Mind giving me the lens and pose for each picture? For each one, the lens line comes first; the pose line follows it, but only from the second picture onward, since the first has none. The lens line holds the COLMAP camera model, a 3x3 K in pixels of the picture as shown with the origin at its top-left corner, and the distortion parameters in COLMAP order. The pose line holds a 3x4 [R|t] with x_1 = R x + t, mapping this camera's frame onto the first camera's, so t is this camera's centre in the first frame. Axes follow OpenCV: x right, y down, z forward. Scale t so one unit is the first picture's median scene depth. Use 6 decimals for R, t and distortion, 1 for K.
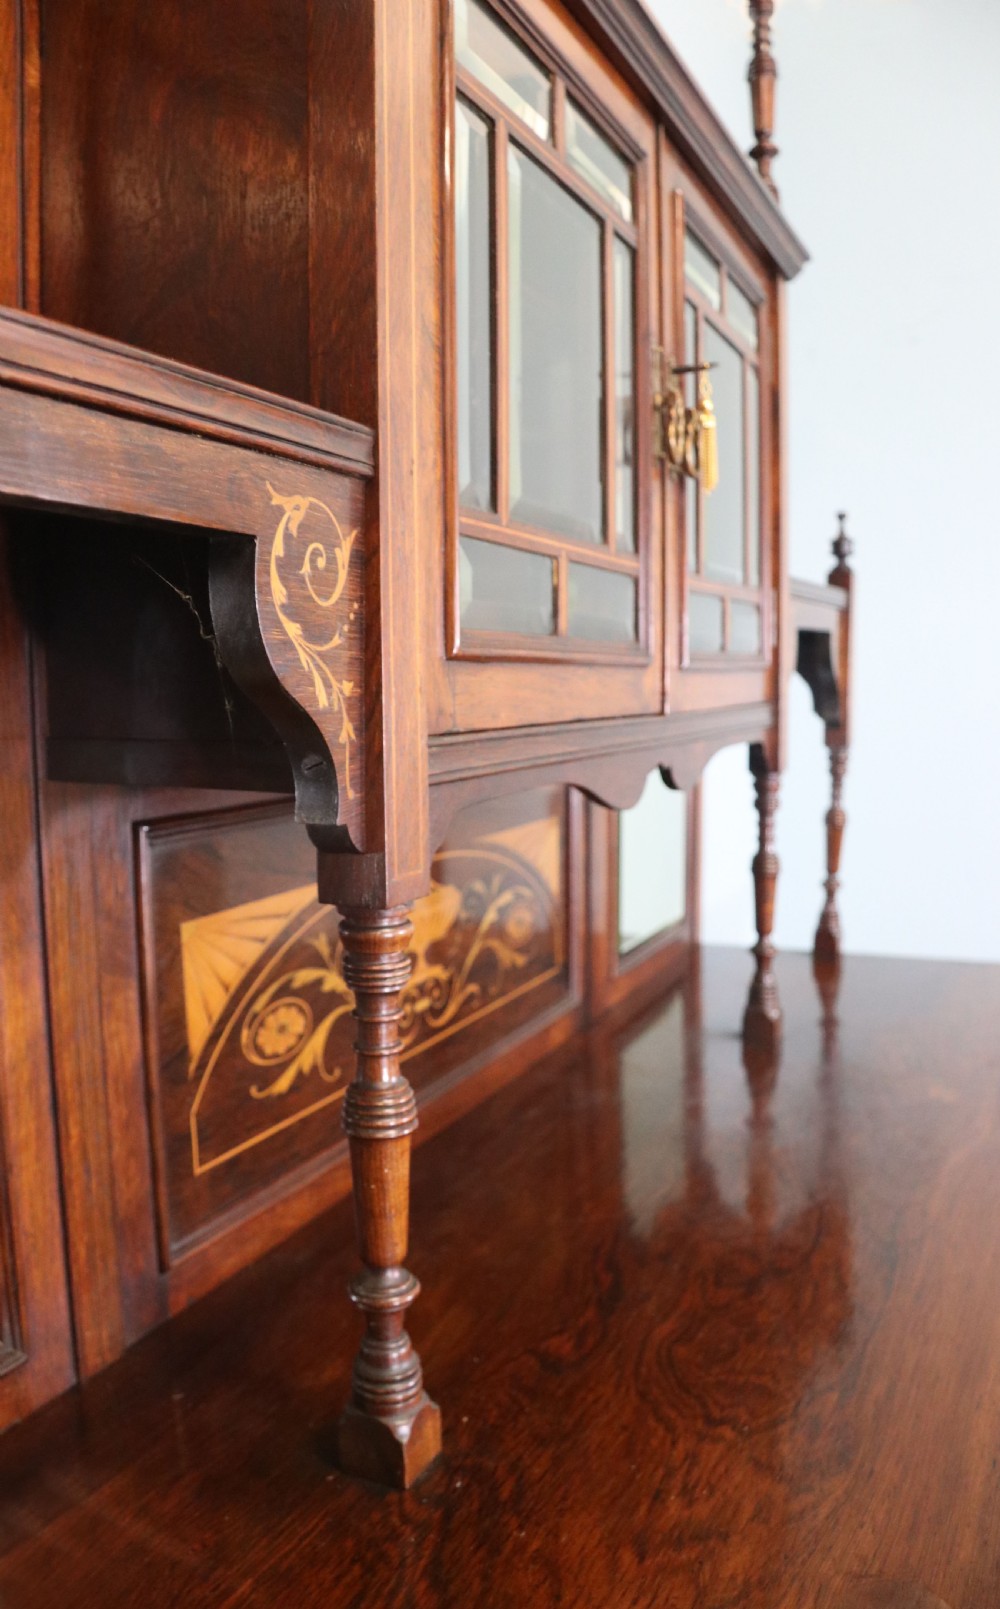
lens RADIAL K [[1251.0, 0, 468.5], [0, 1251.0, 821.5], [0, 0, 1]] dist [-0.172883, 0.045999]
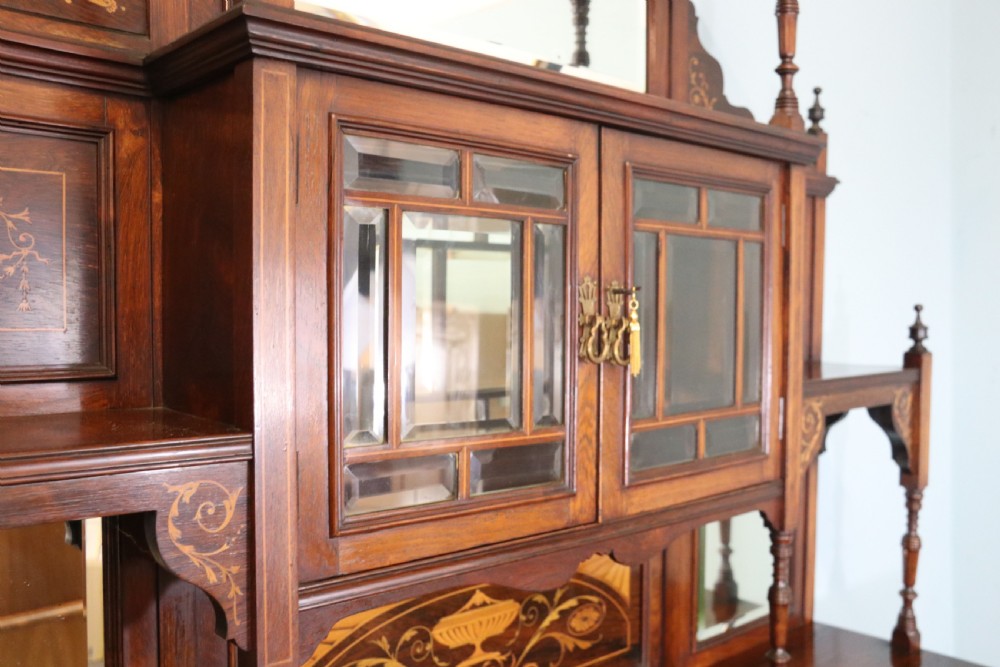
lens RADIAL K [[941.5, 0, 492.1], [0, 941.5, 340.1], [0, 0, 1]] dist [-0.044087, 0.000000]
pose [[0.925935, 0.028093, -0.376636, 0.626302], [-0.057678, 0.996051, -0.067503, -0.299707], [0.373252, 0.084227, 0.923899, -0.168670]]
